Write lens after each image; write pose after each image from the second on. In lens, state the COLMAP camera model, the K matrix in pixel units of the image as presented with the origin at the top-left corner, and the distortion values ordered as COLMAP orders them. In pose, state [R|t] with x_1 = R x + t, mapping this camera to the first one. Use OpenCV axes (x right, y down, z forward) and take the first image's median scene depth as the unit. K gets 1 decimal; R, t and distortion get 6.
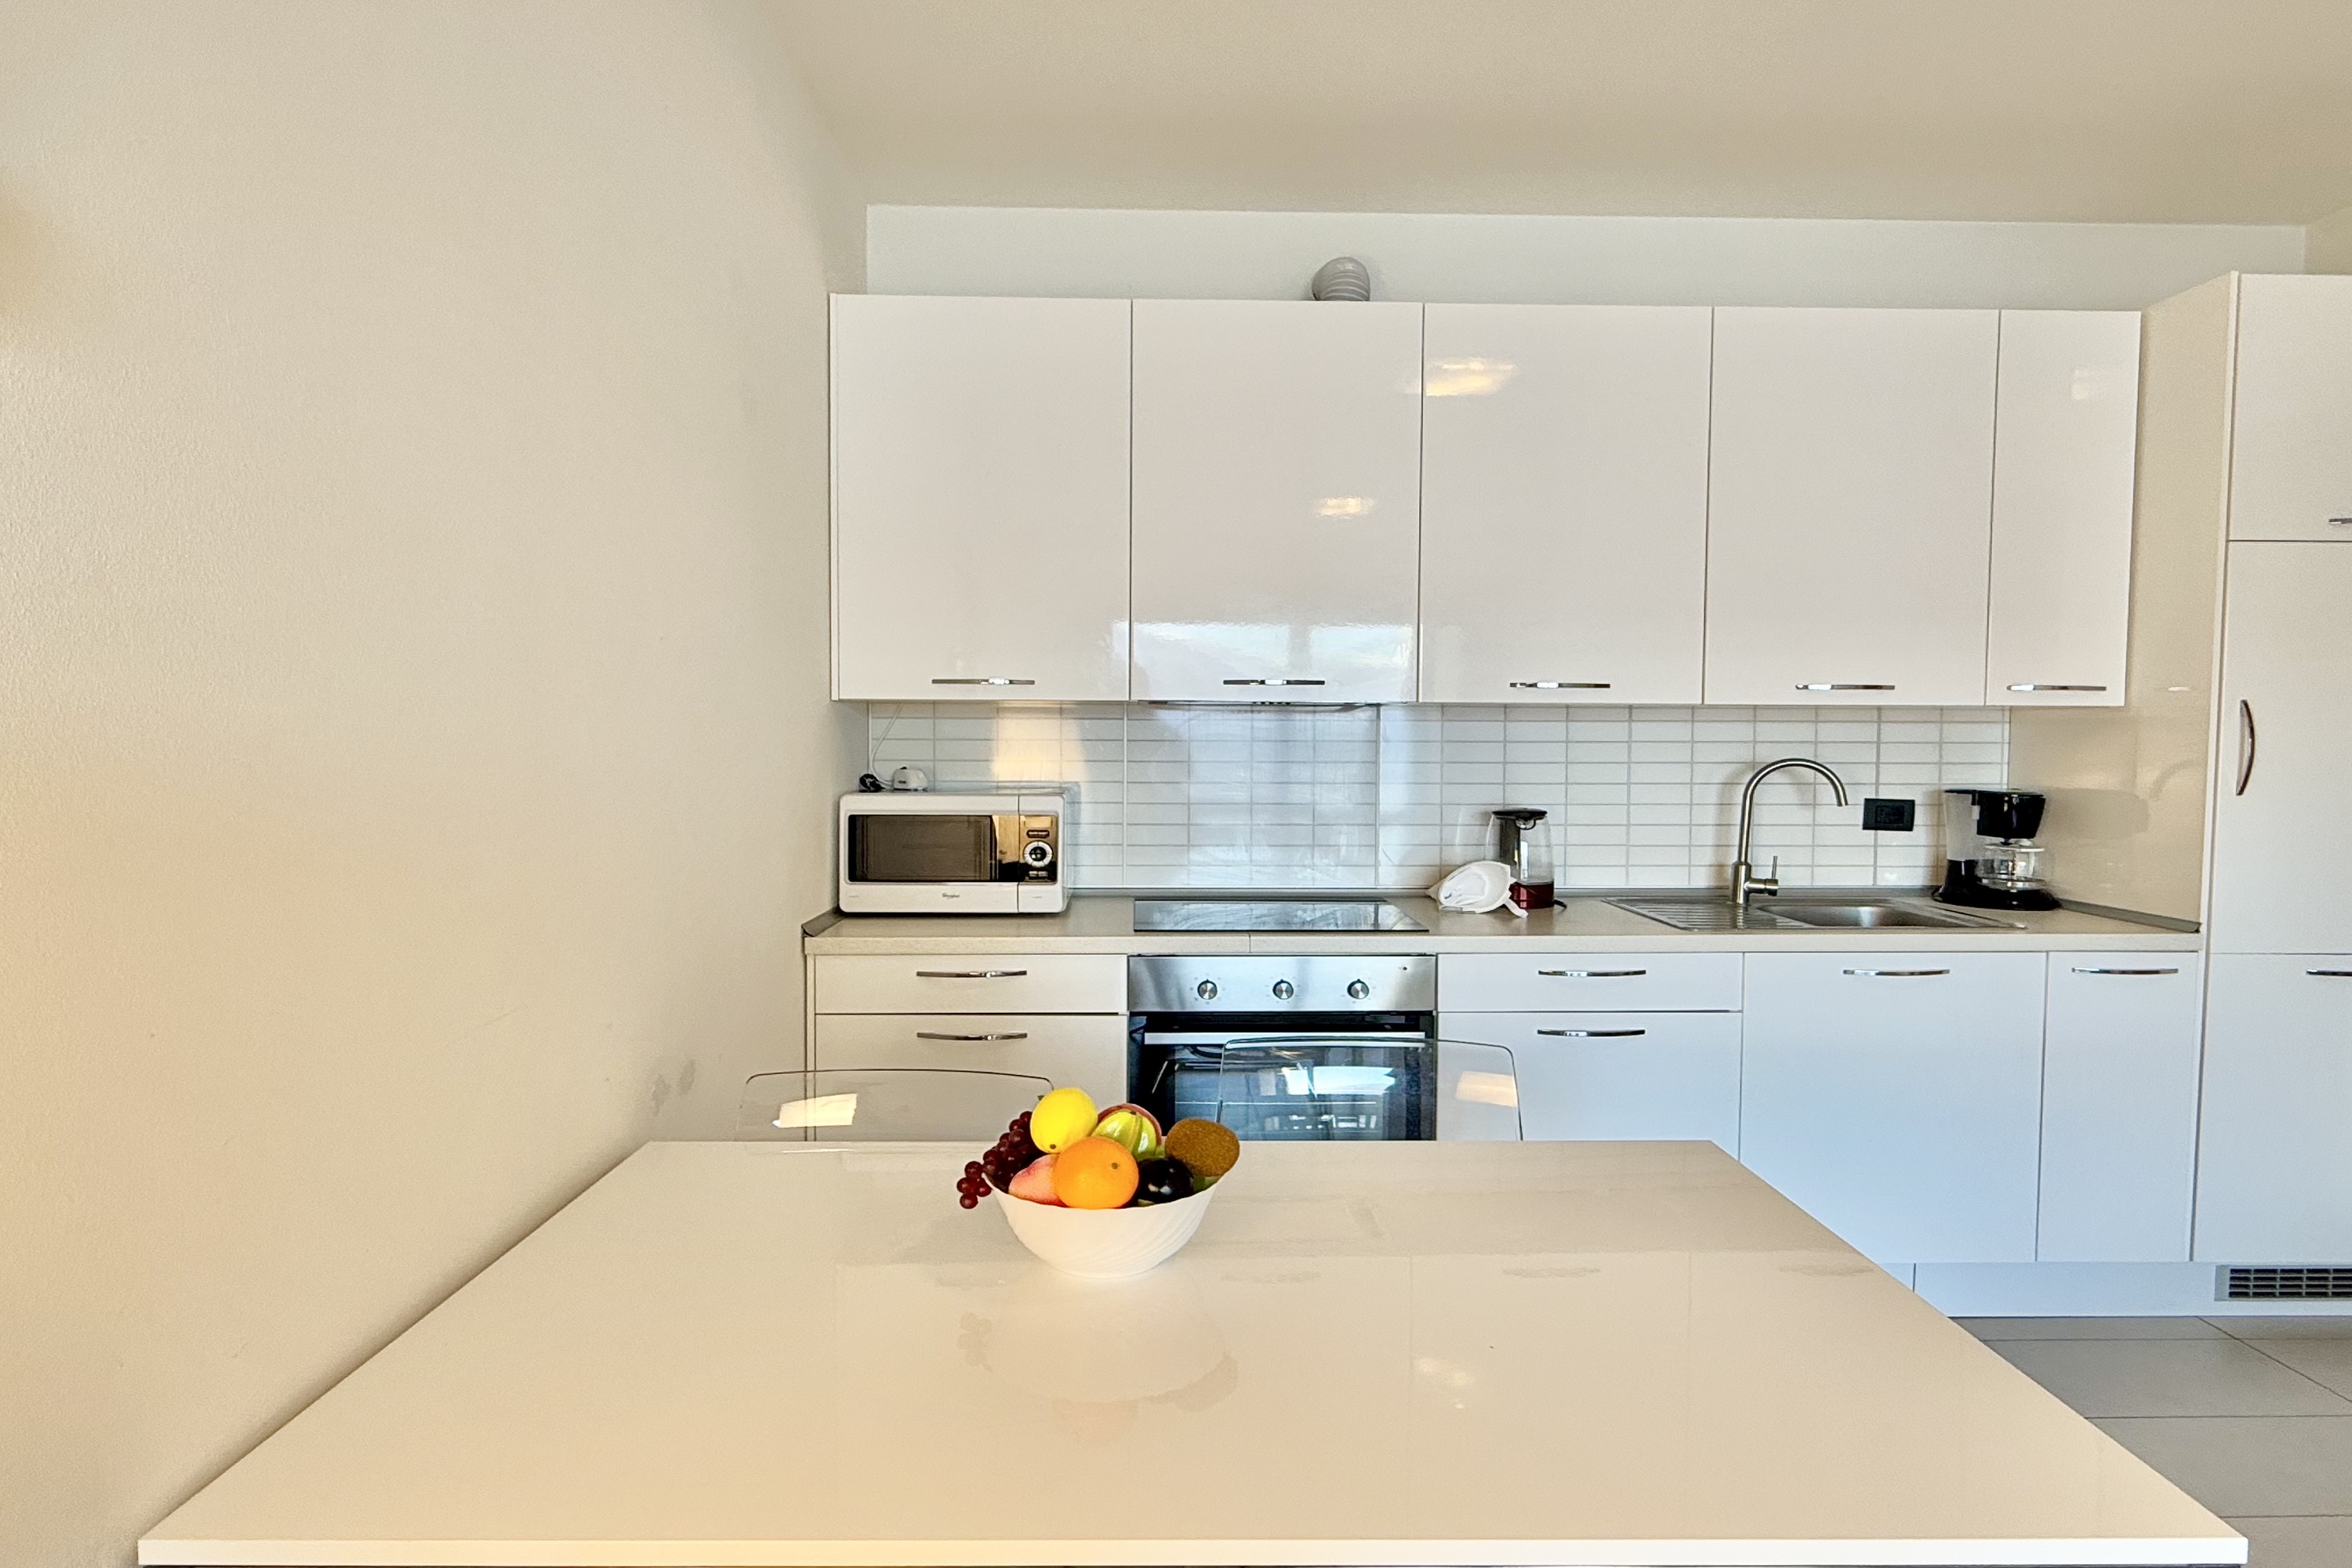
lens RADIAL K [[1294.8, 0, 1110.5], [0, 1294.8, 779.1], [0, 0, 1]] dist [0.000896, -0.000469]
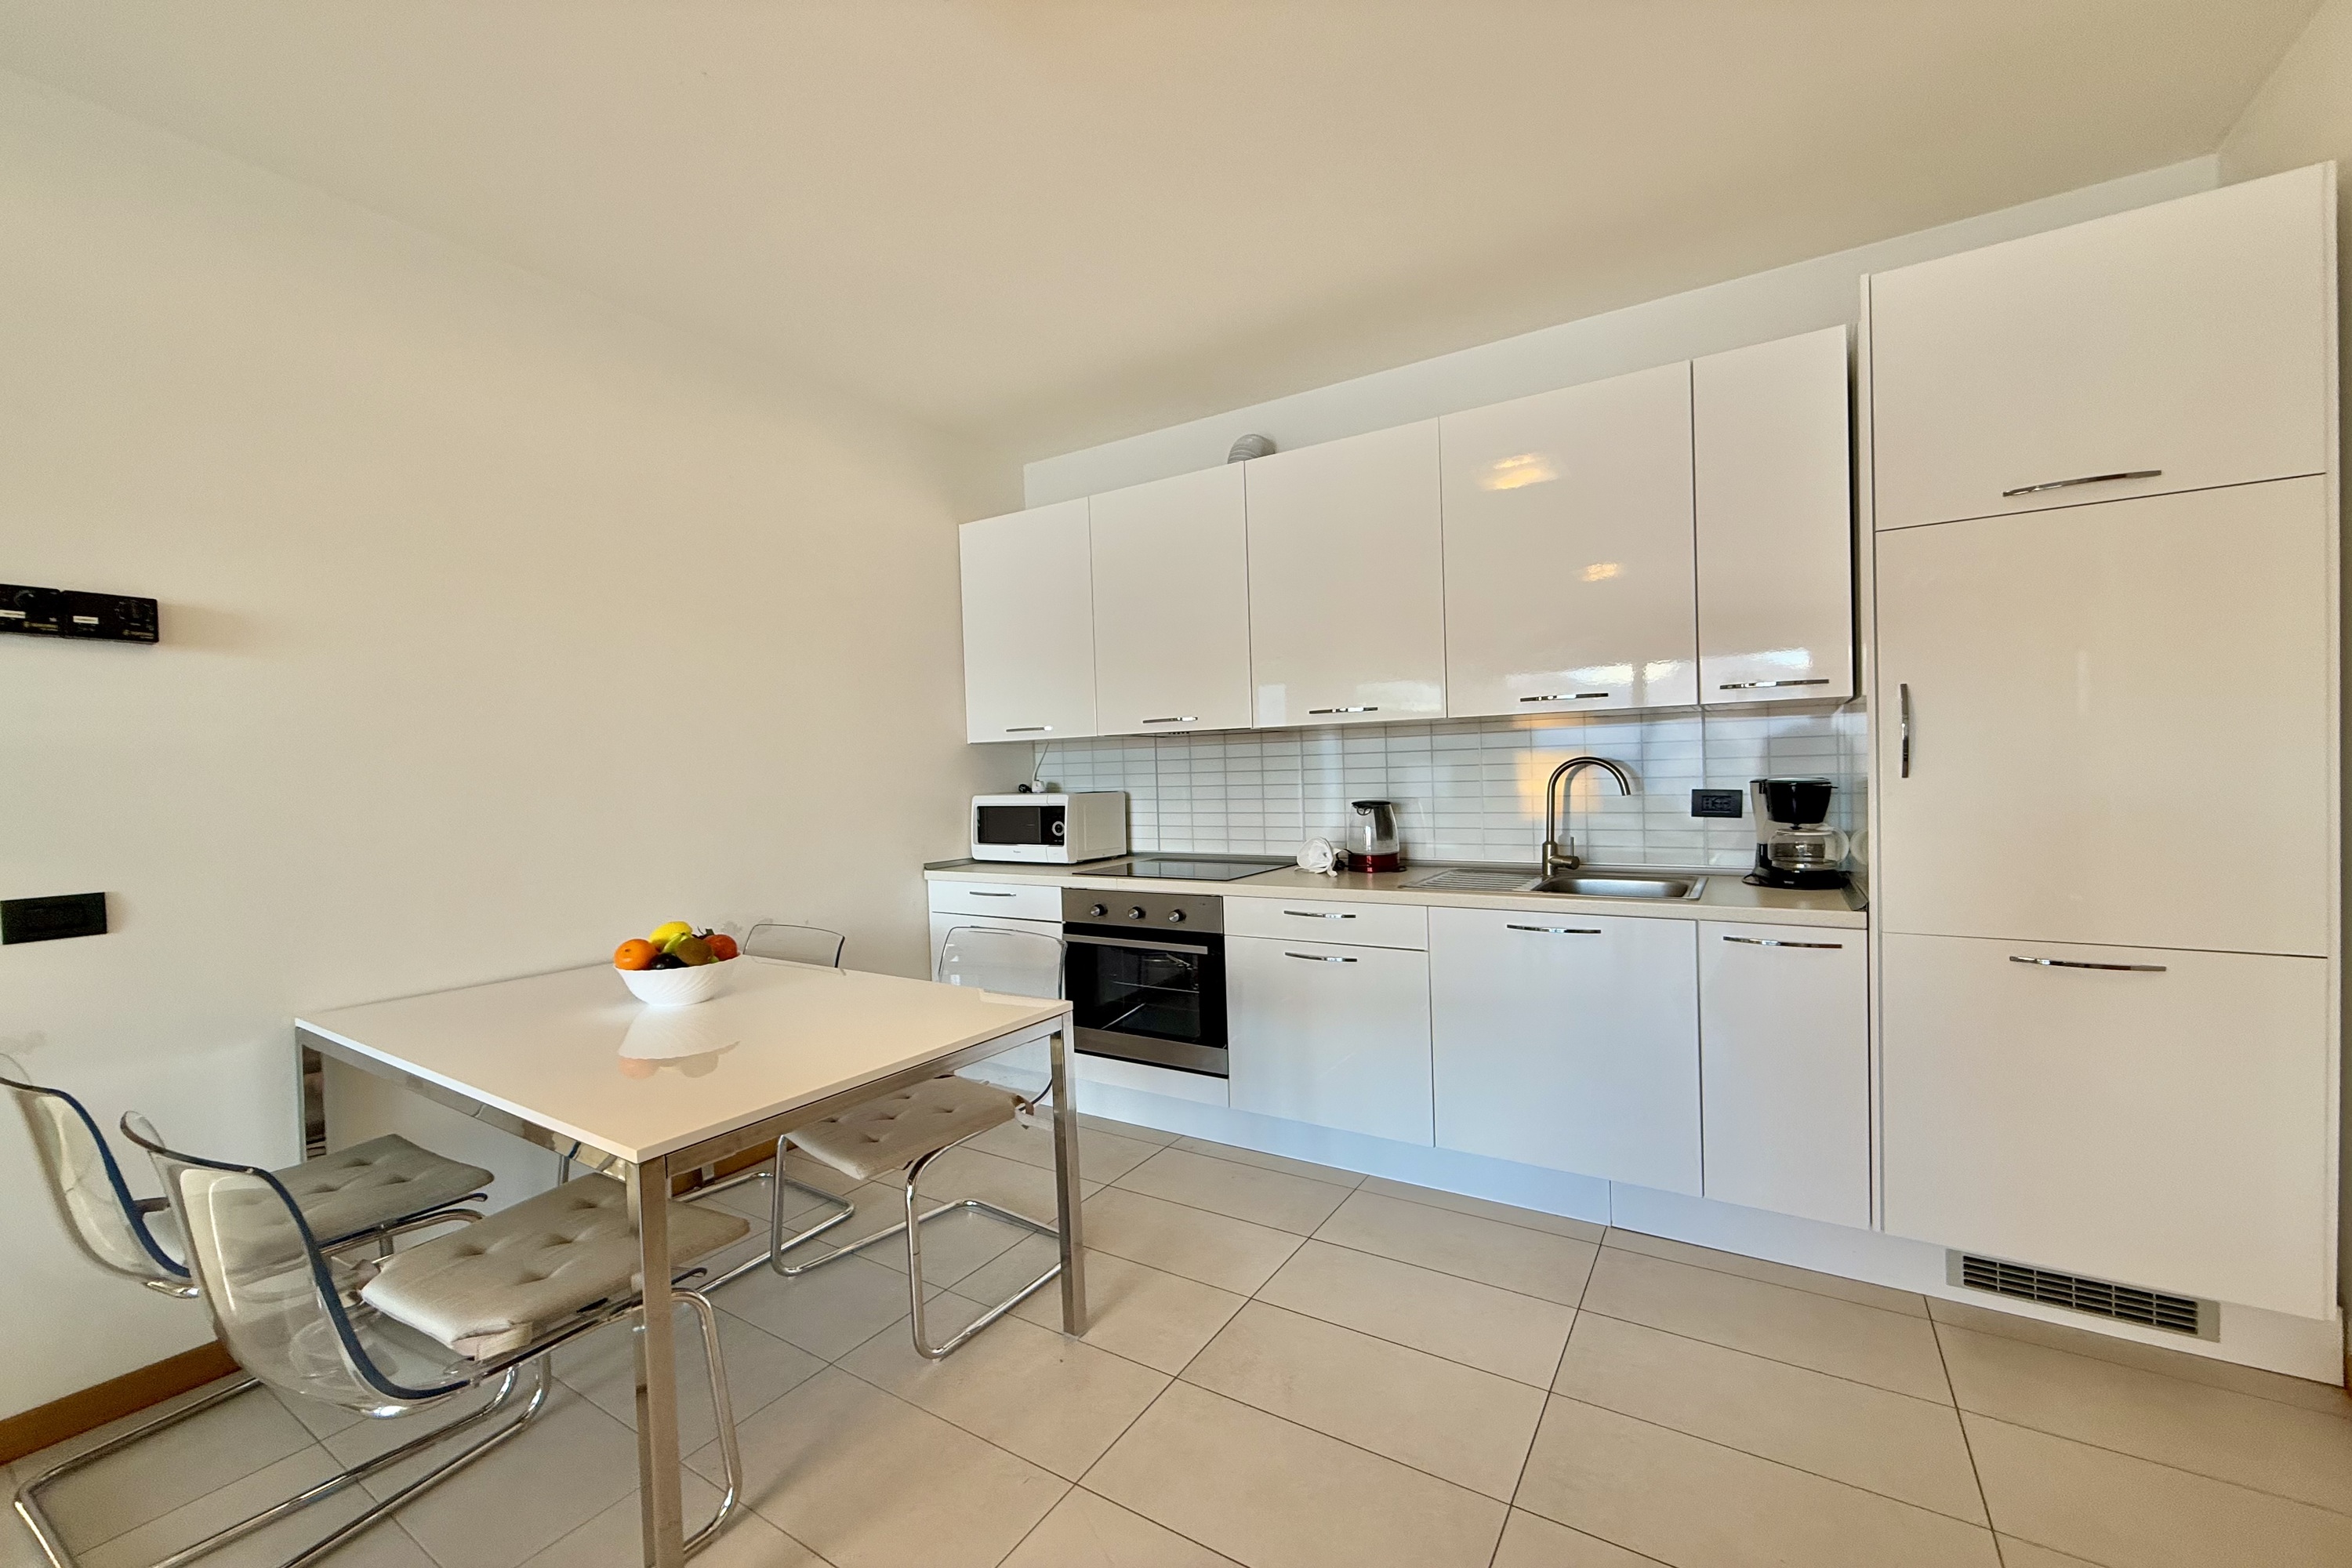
lens RADIAL K [[931.0, 0, 1174.5], [0, 931.0, 785.7], [0, 0, 1]] dist [-0.002844, 0.000831]
pose [[0.827649, -0.016150, -0.561013, 0.698281], [0.019511, 0.999810, 0.000001, 0.002900], [0.560906, -0.010947, 0.827807, 0.062177]]
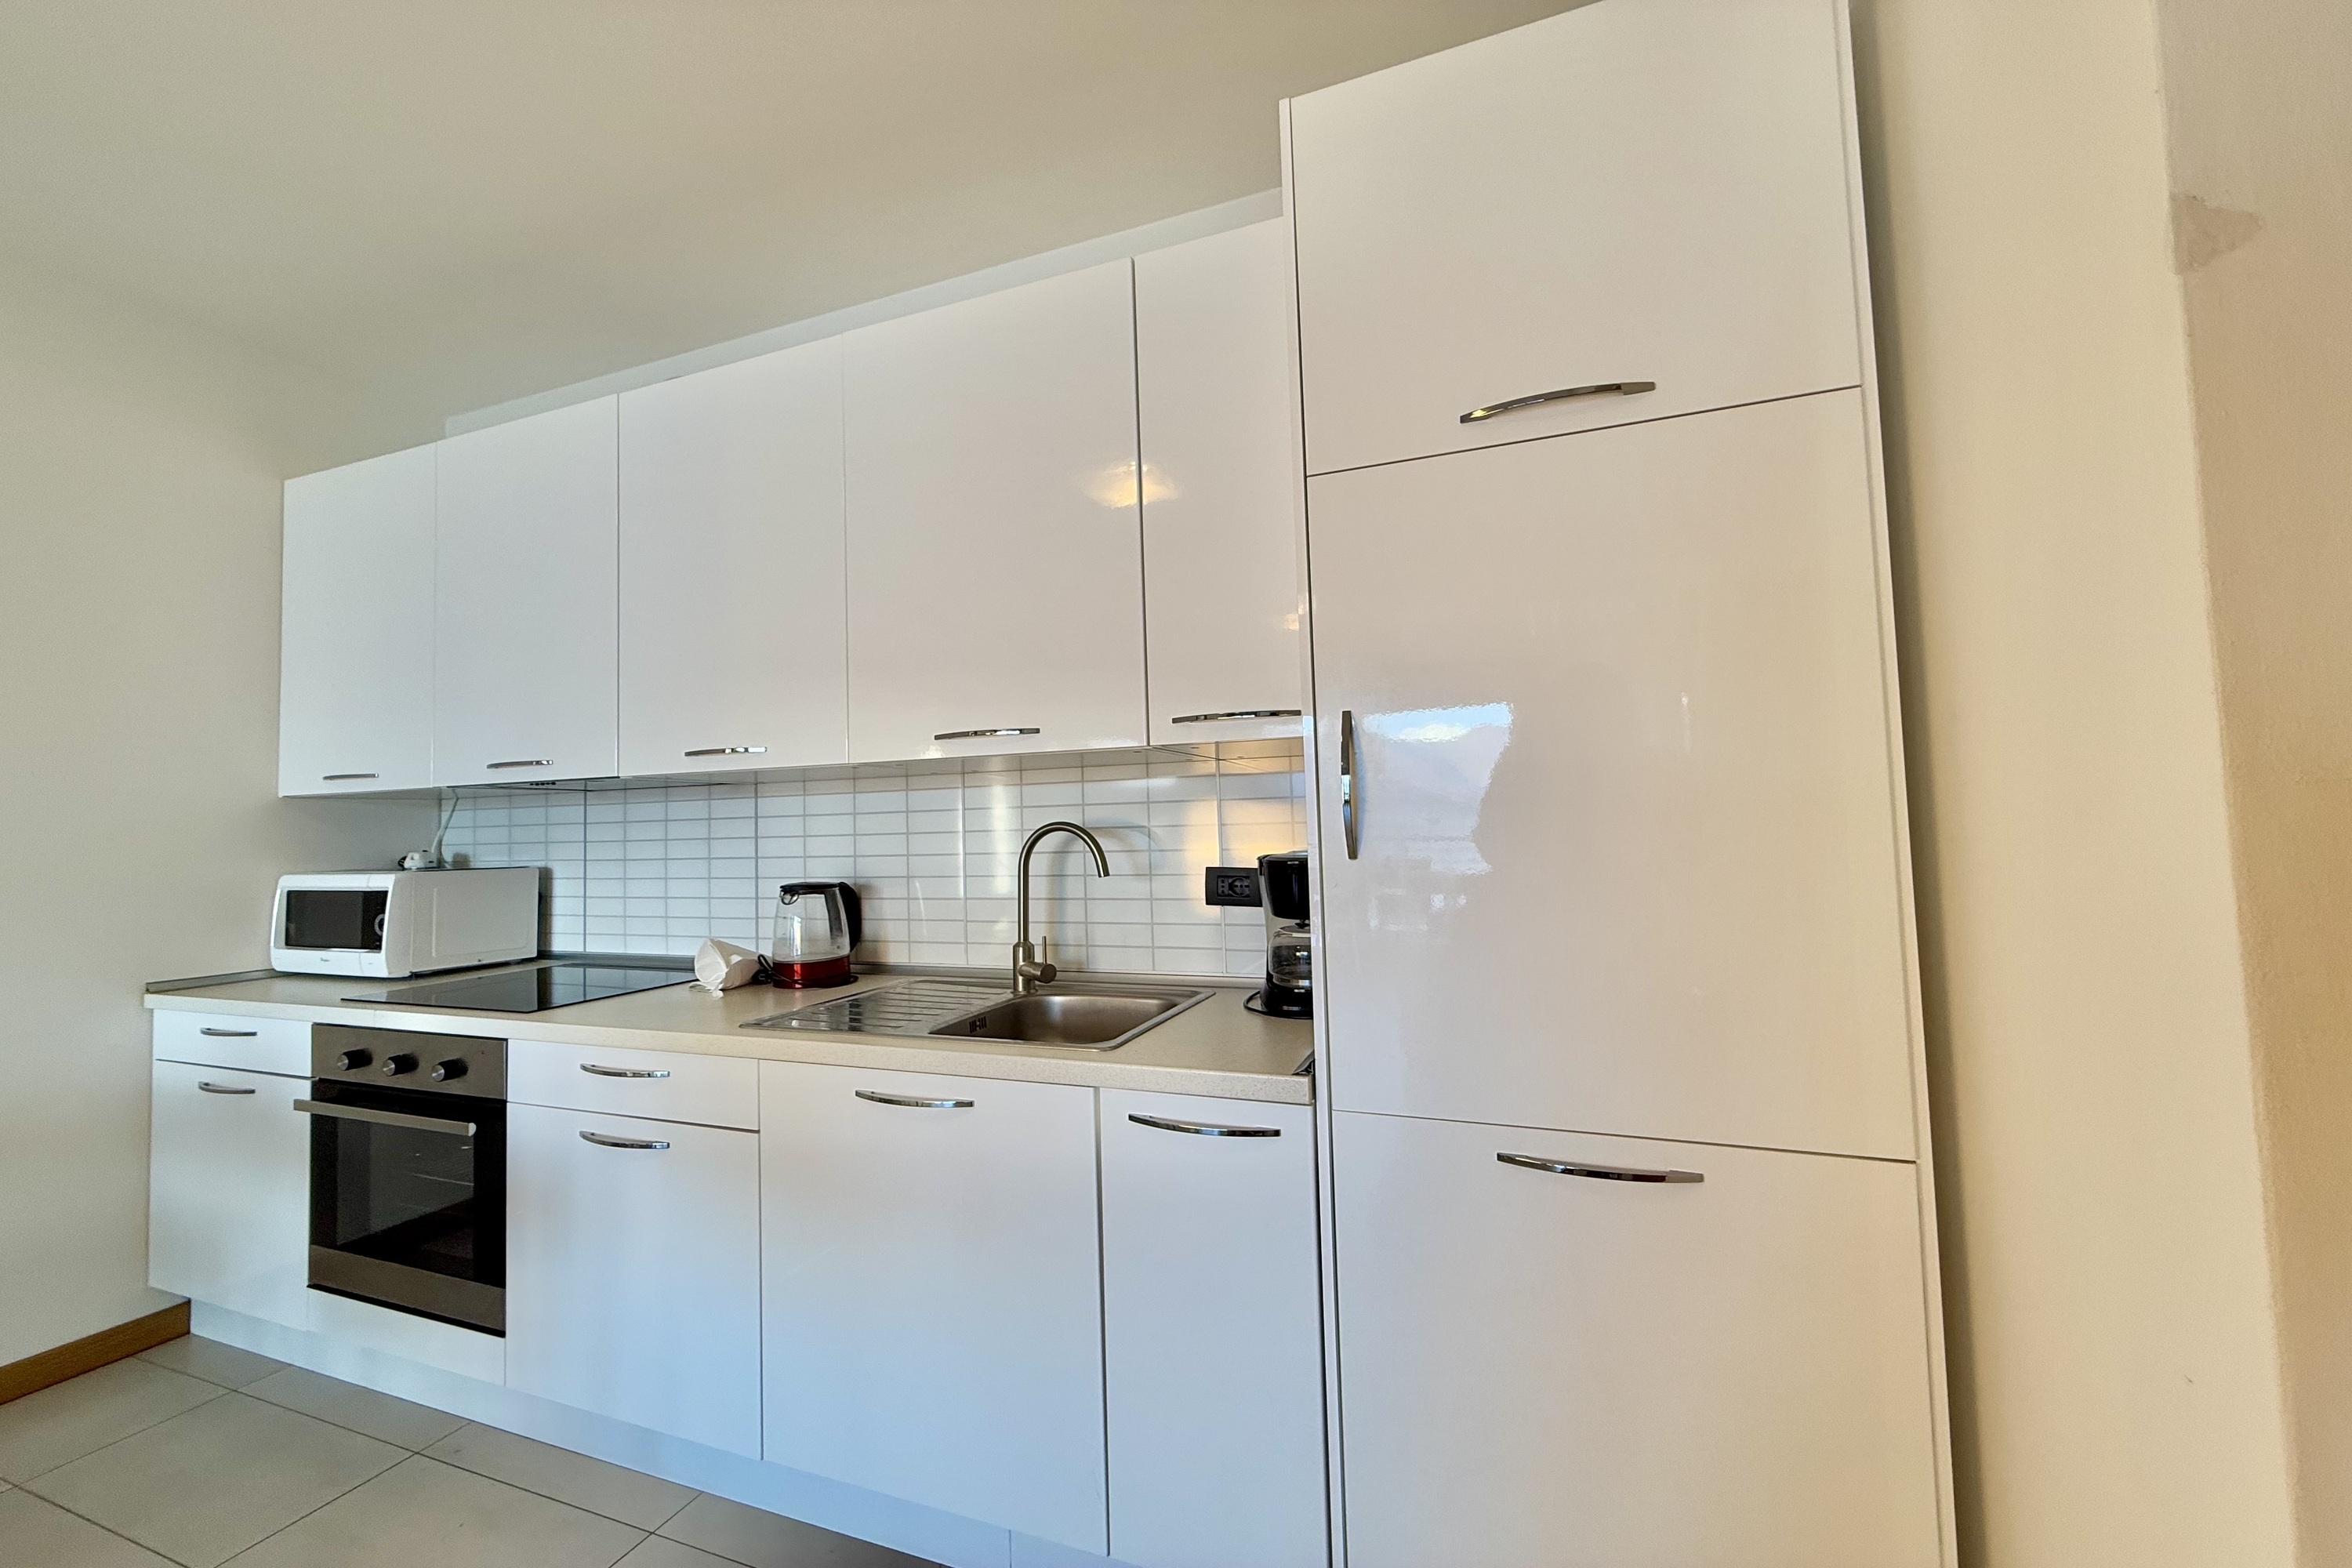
lens RADIAL K [[931.0, 0, 1169.9], [0, 931.0, 772.0], [0, 0, 1]] dist [-0.002844, 0.000831]
pose [[0.920762, -0.049060, -0.387028, 0.833565], [0.020631, 0.996797, -0.077271, 0.000064], [0.389579, 0.063163, 0.918825, 0.464584]]
